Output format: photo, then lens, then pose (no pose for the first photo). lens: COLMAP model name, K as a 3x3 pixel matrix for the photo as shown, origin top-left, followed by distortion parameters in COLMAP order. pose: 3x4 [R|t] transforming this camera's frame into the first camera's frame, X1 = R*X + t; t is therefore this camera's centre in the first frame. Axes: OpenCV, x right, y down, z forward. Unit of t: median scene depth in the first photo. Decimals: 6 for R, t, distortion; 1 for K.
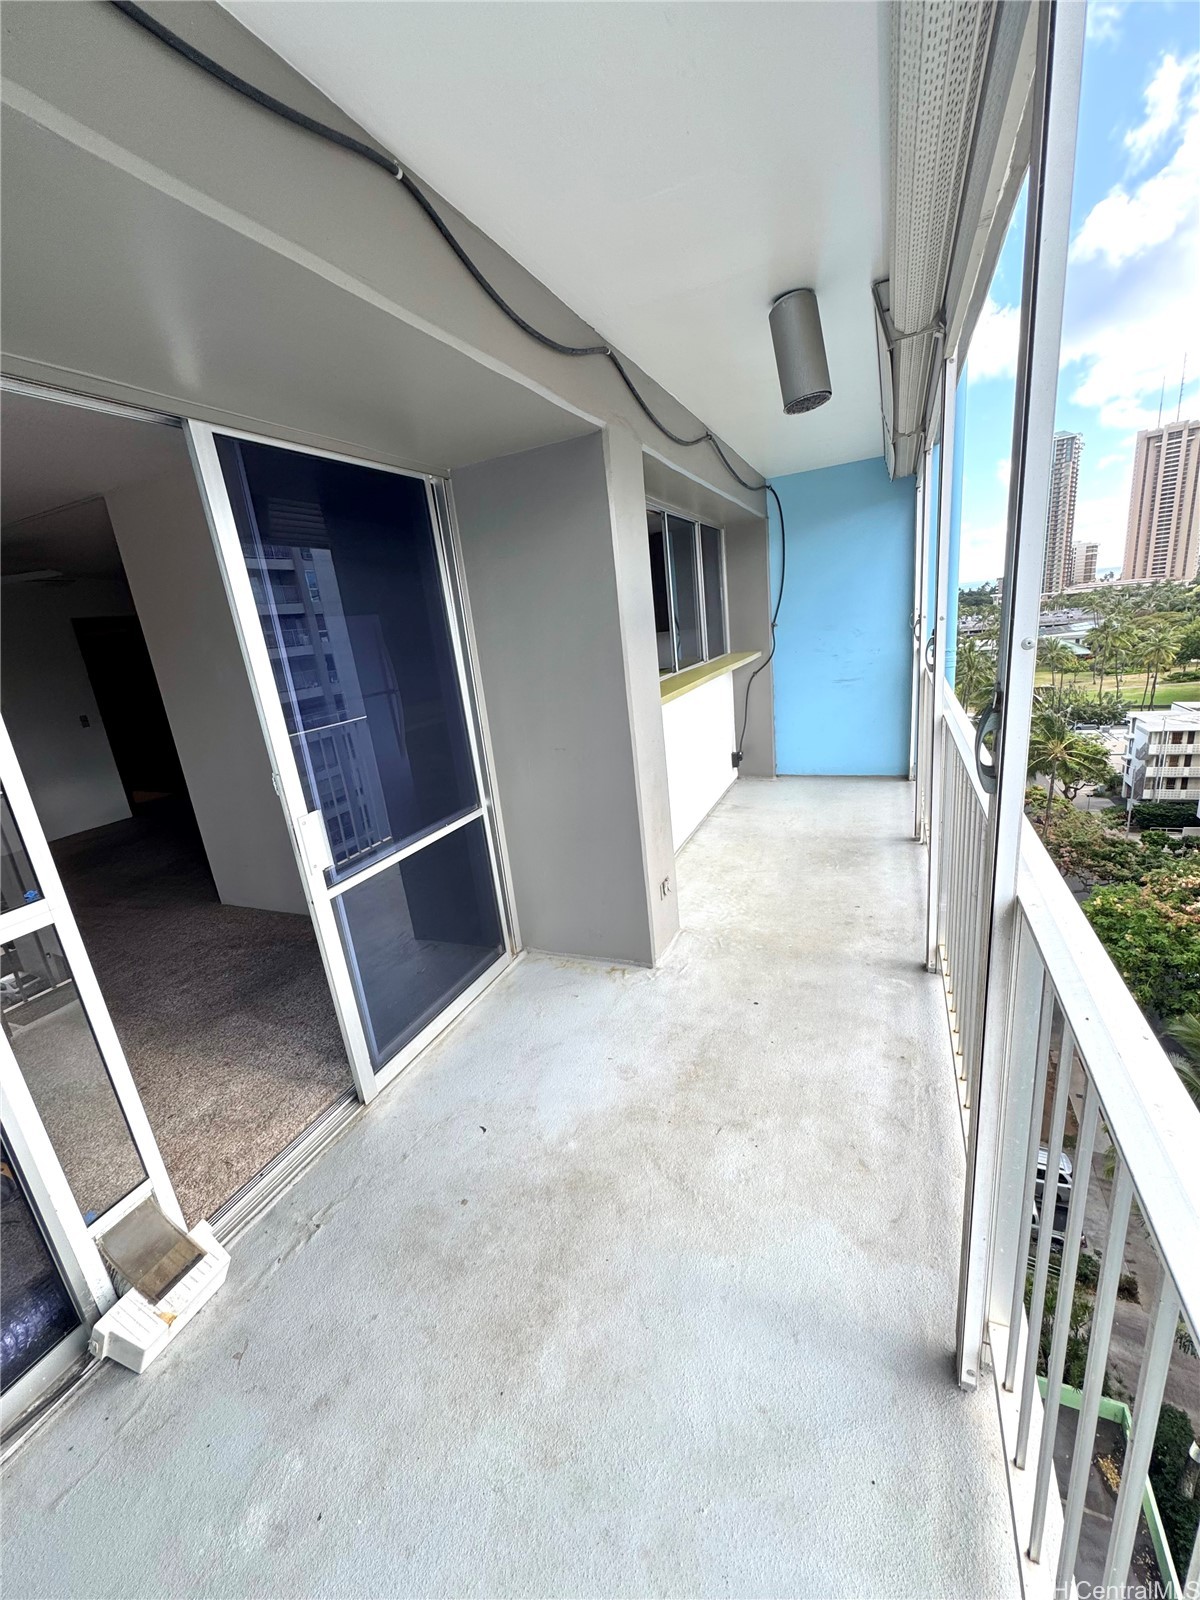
lens RADIAL K [[640.2, 0, 602.8], [0, 640.2, 800.8], [0, 0, 1]] dist [0.000019, 0.000022]
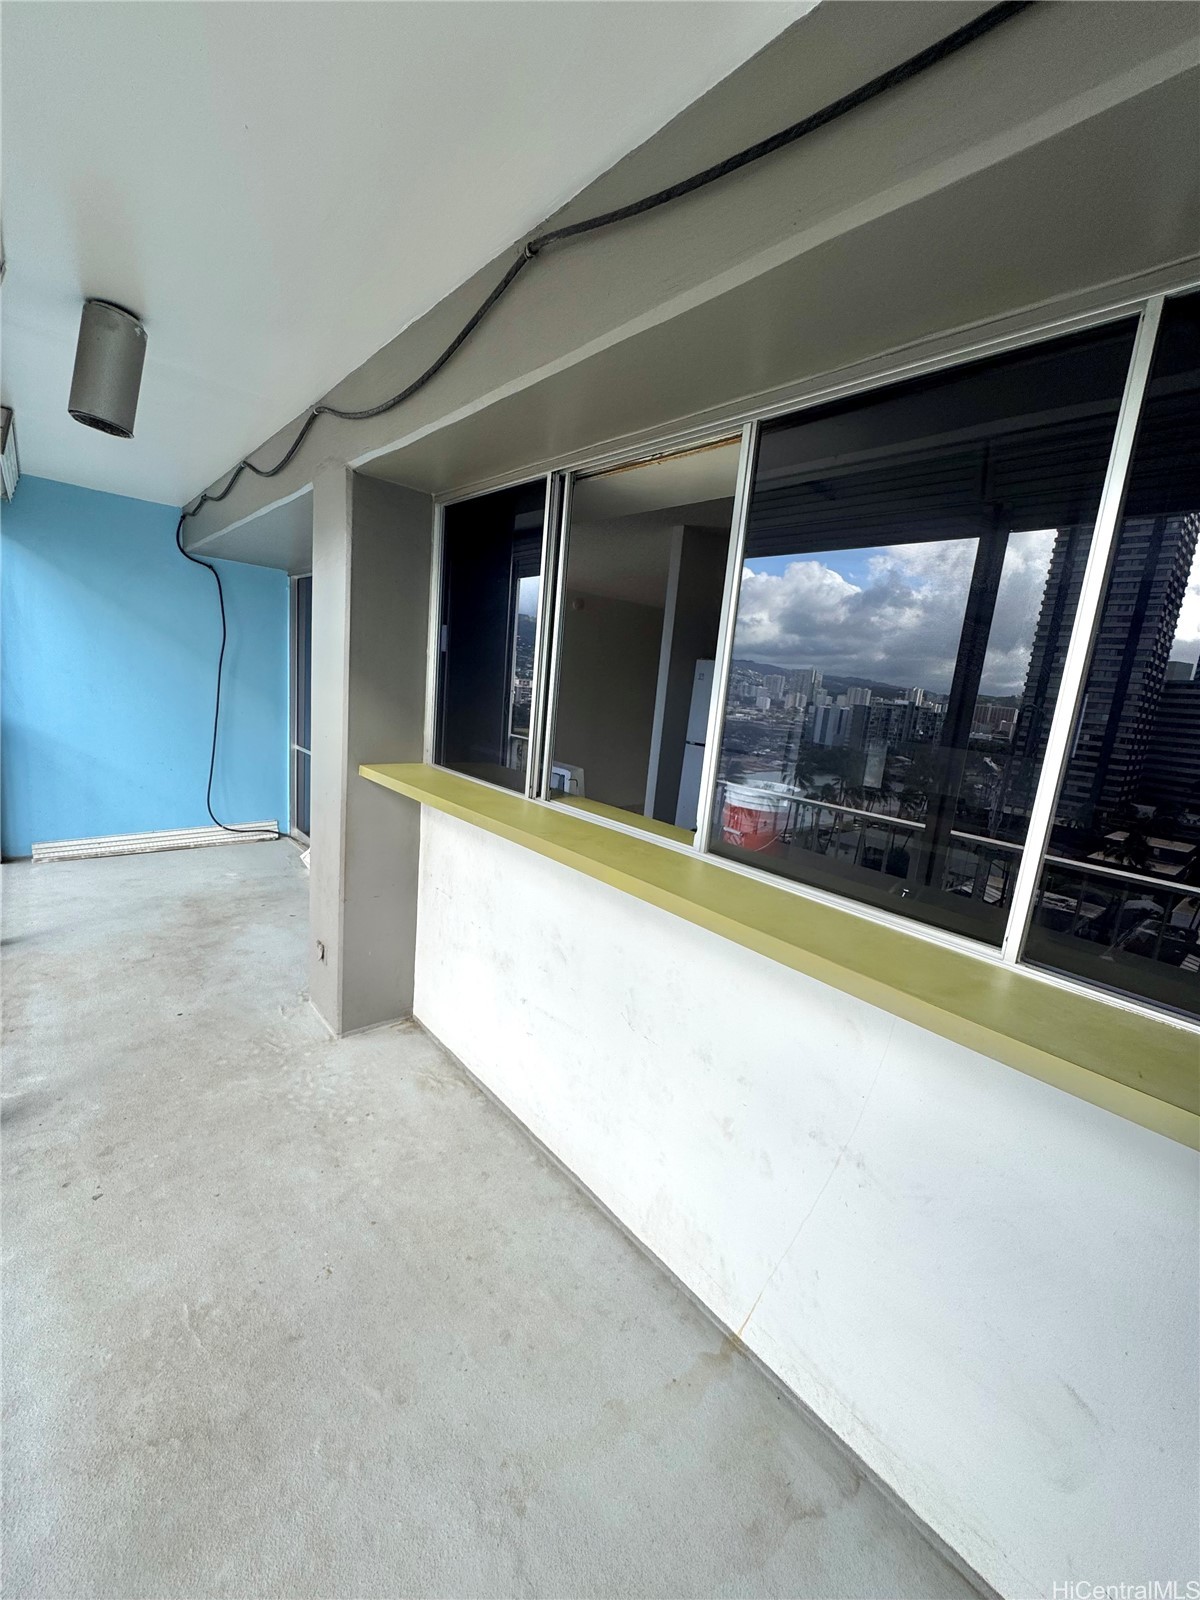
lens RADIAL K [[640.2, 0, 600.5], [0, 640.2, 802.0], [0, 0, 1]] dist [0.000019, 0.000022]
pose [[-0.438456, 0.226199, -0.869822, 0.881712], [-0.289600, 0.880632, 0.374991, -0.672633], [0.850816, 0.416318, -0.320611, 2.027991]]
